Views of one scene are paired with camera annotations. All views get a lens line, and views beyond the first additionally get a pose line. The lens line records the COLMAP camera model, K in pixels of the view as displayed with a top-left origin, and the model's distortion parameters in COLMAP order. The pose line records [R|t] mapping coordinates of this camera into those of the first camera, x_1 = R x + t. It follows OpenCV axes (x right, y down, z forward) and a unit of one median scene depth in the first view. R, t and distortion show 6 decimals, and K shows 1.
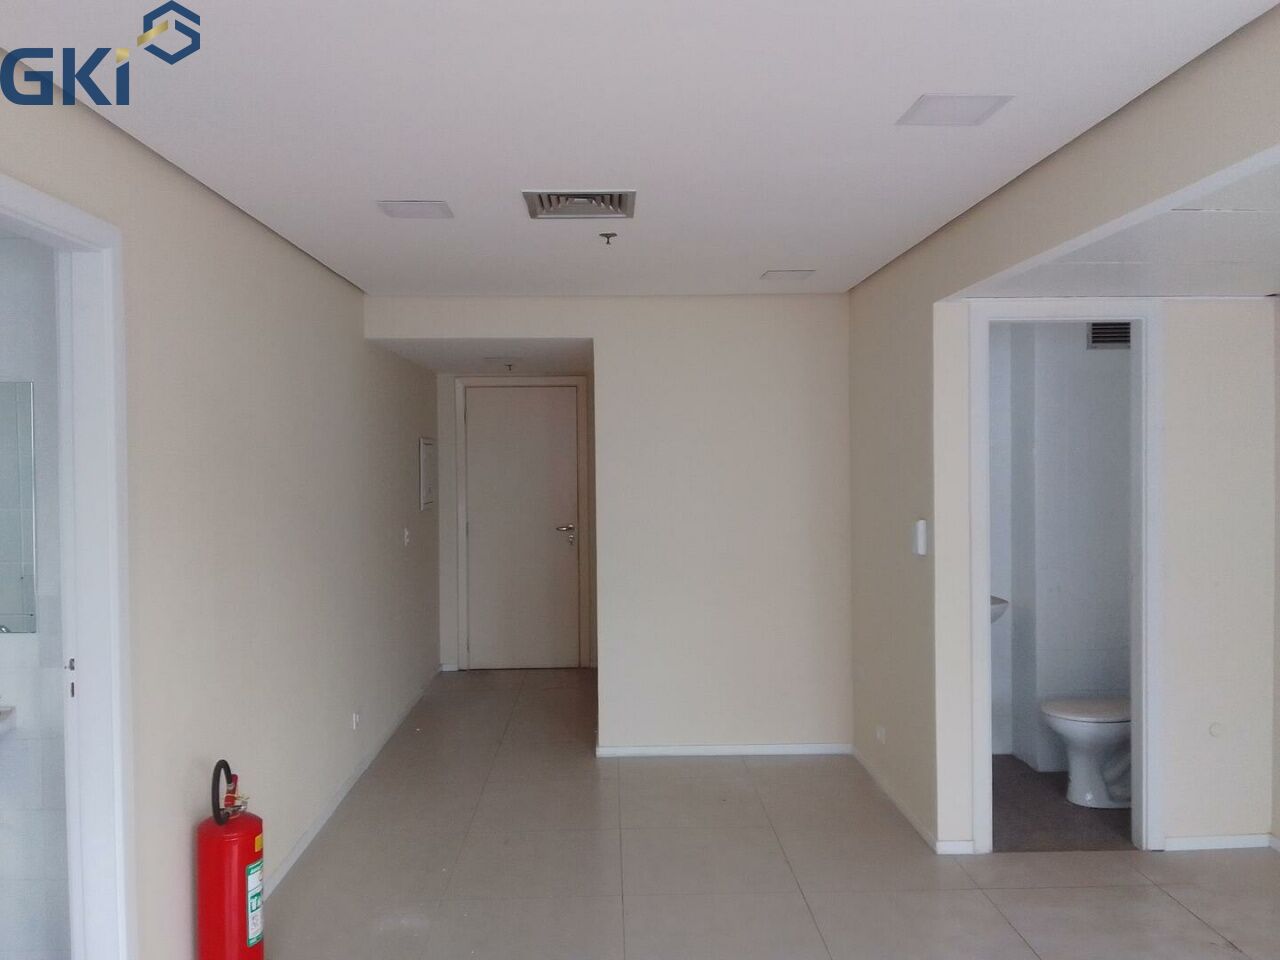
lens RADIAL K [[1033.0, 0, 639.4], [0, 1033.0, 505.7], [0, 0, 1]] dist [0.160155, -0.229243]
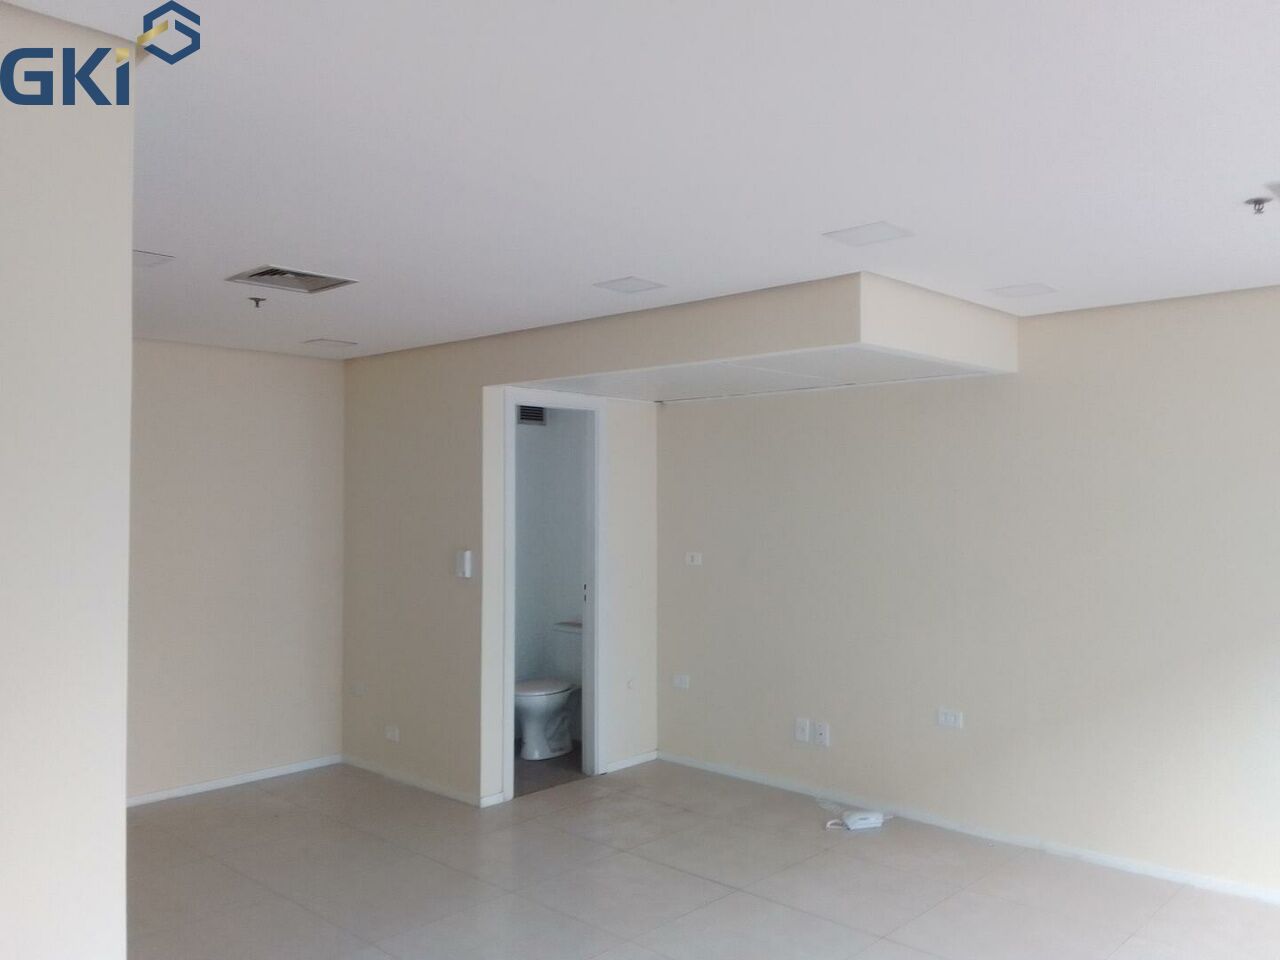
lens RADIAL K [[1033.0, 0, 639.4], [0, 1033.0, 505.7], [0, 0, 1]] dist [0.160155, -0.229243]
pose [[0.712273, 0.004800, 0.701886, -0.479204], [0.026696, 0.999068, -0.033924, 0.007990], [-0.701394, 0.042901, 0.711481, -0.066665]]
